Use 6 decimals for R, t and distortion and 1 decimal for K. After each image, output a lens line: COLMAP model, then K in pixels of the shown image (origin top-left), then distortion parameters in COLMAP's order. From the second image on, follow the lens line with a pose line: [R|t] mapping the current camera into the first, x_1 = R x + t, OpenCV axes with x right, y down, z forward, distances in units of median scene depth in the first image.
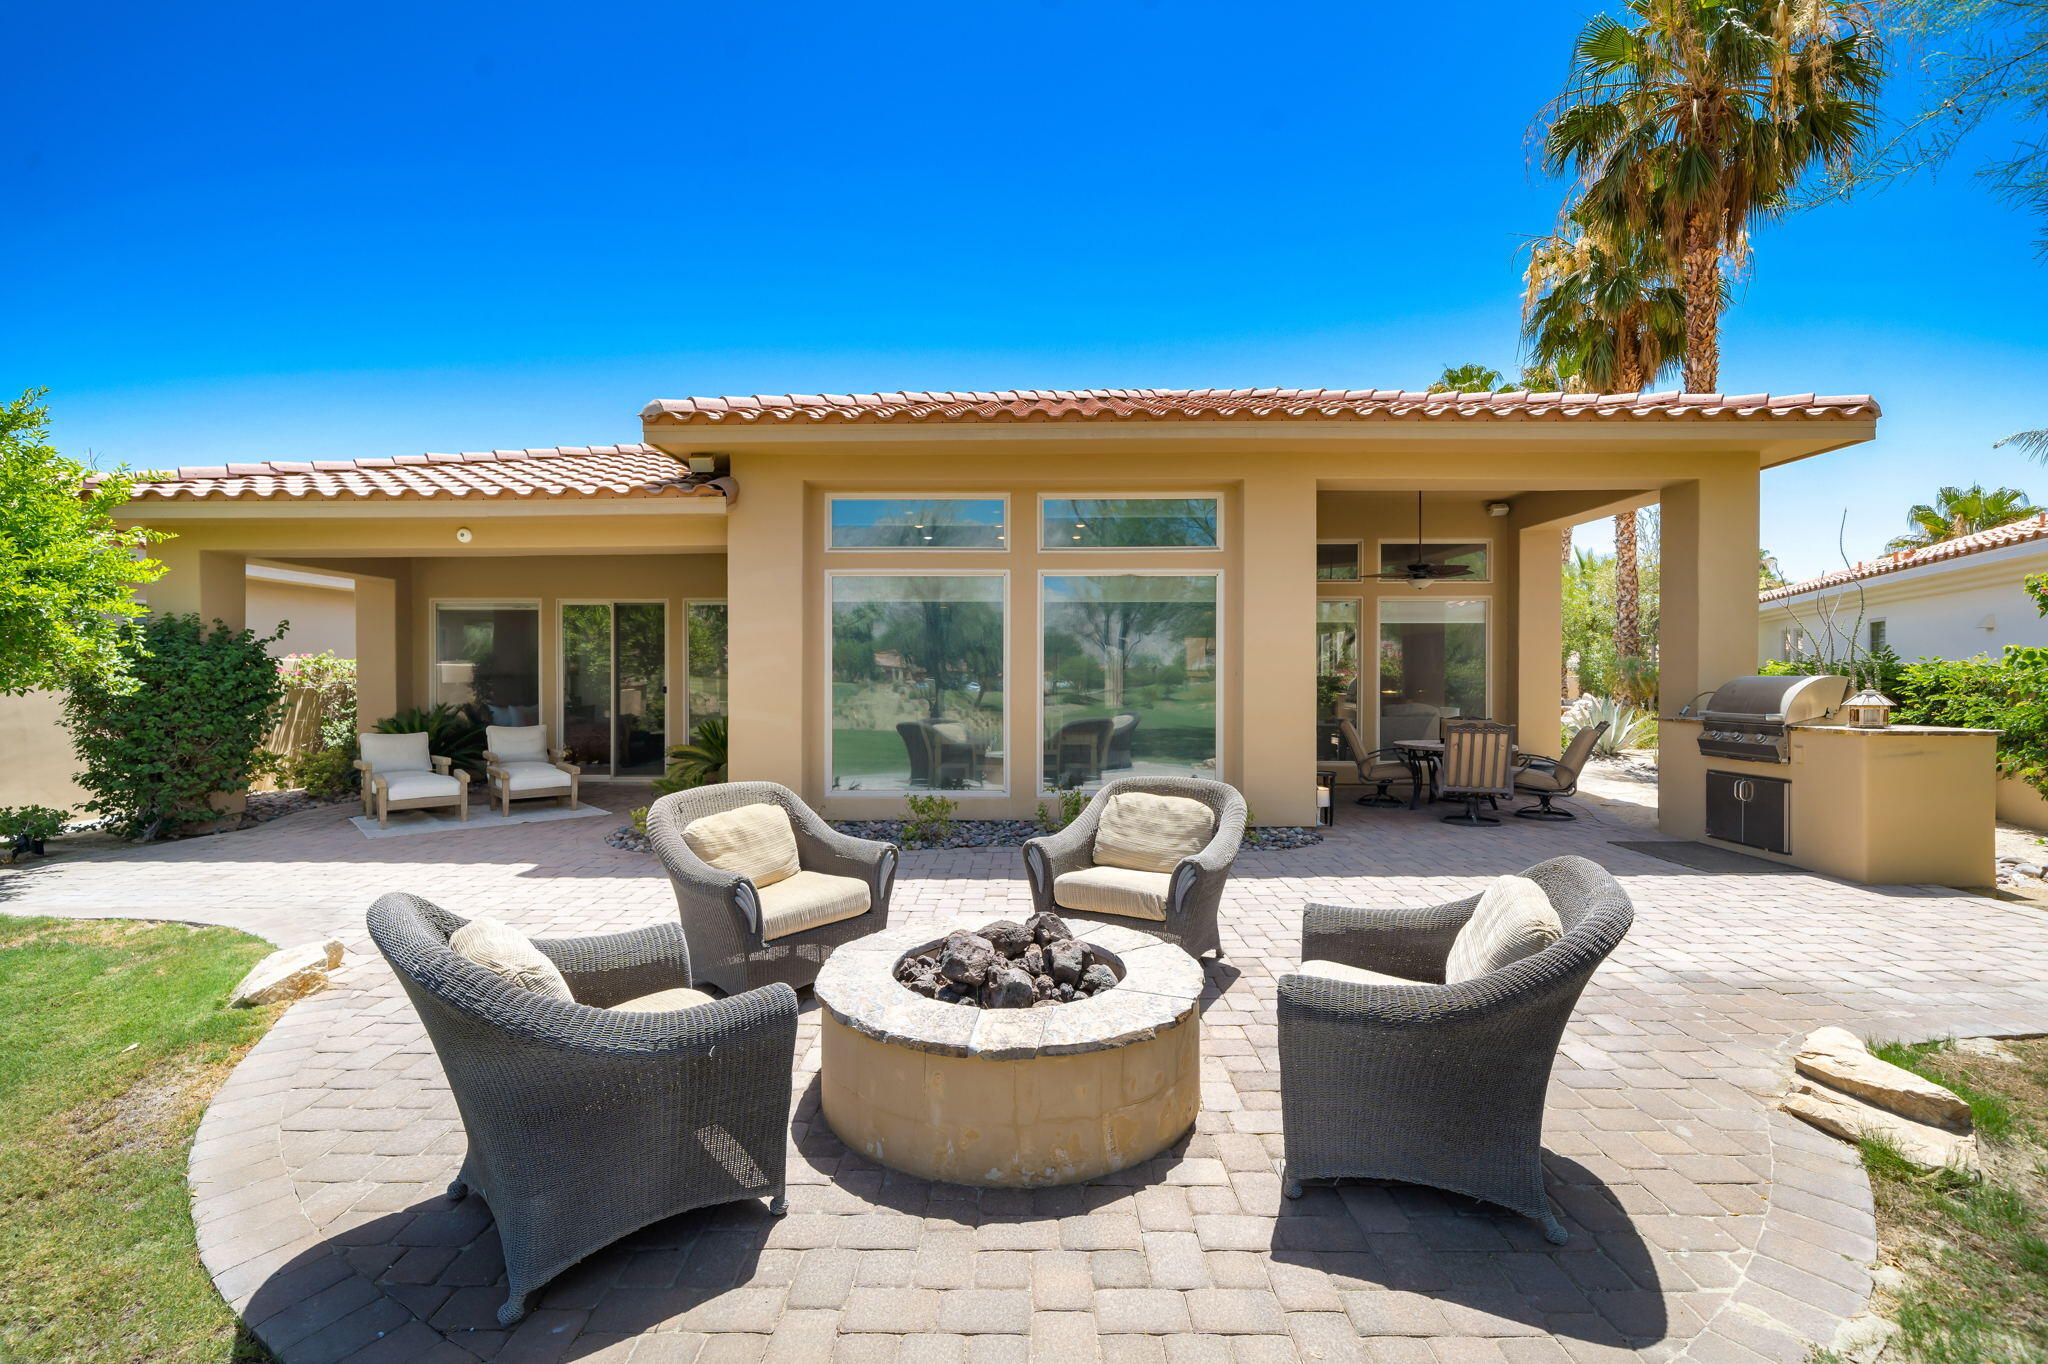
lens RADIAL K [[842.2, 0, 1028.8], [0, 842.2, 677.9], [0, 0, 1]] dist [-0.000412, -0.000011]
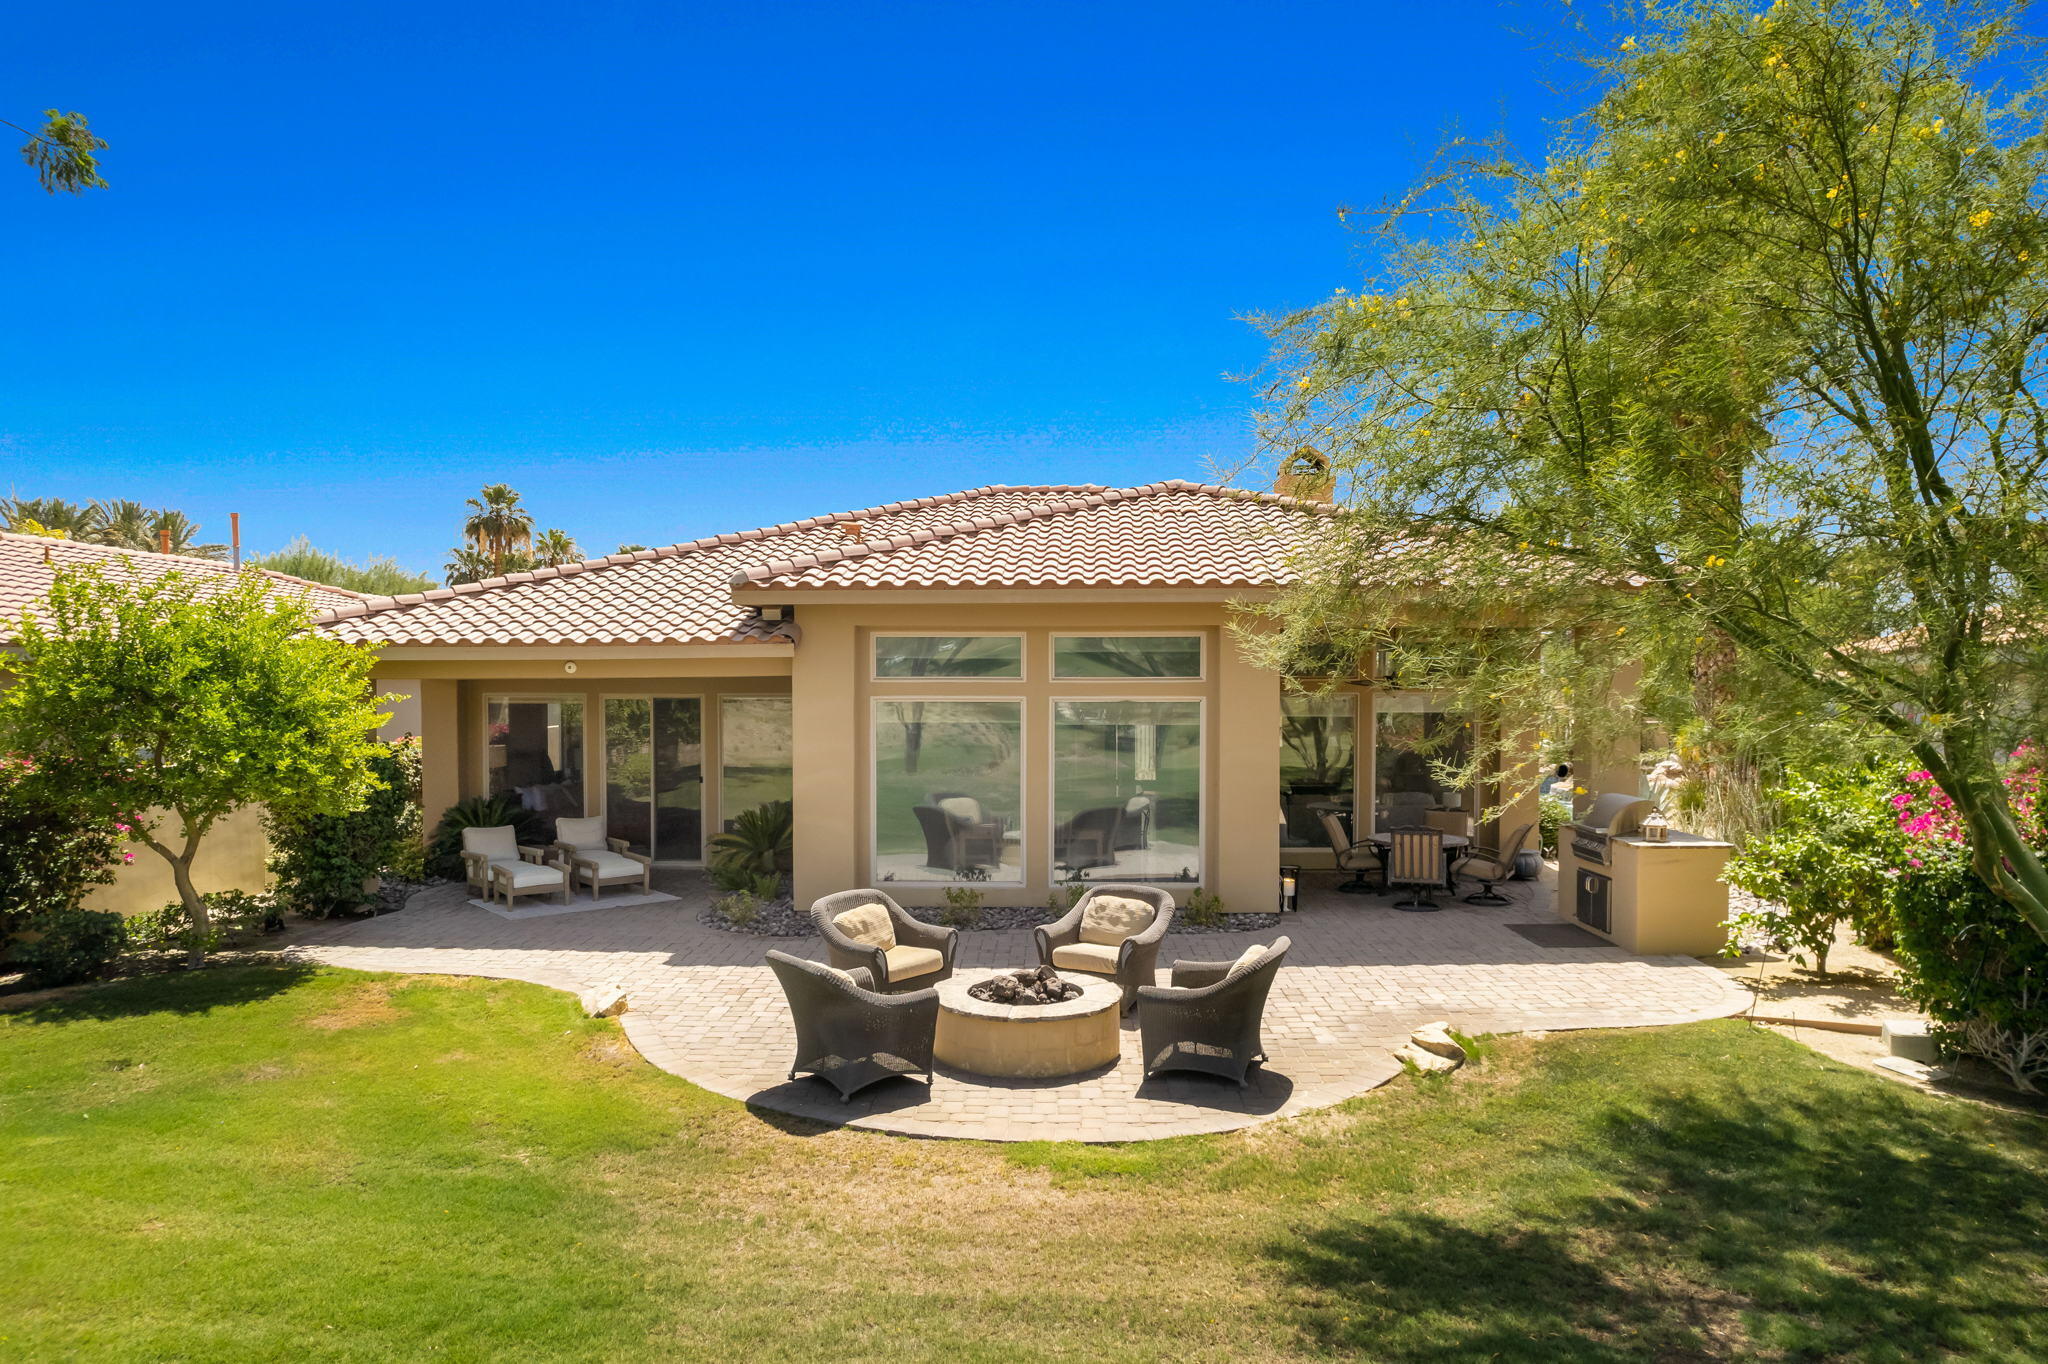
lens RADIAL K [[853.2, 0, 1033.4], [0, 853.2, 758.5], [0, 0, 1]] dist [-0.037561, -0.000063]
pose [[0.999901, -0.001750, -0.013972, 0.014271], [0.001768, 0.999998, 0.001288, -0.121698], [0.013970, -0.001313, 0.999902, -0.586935]]
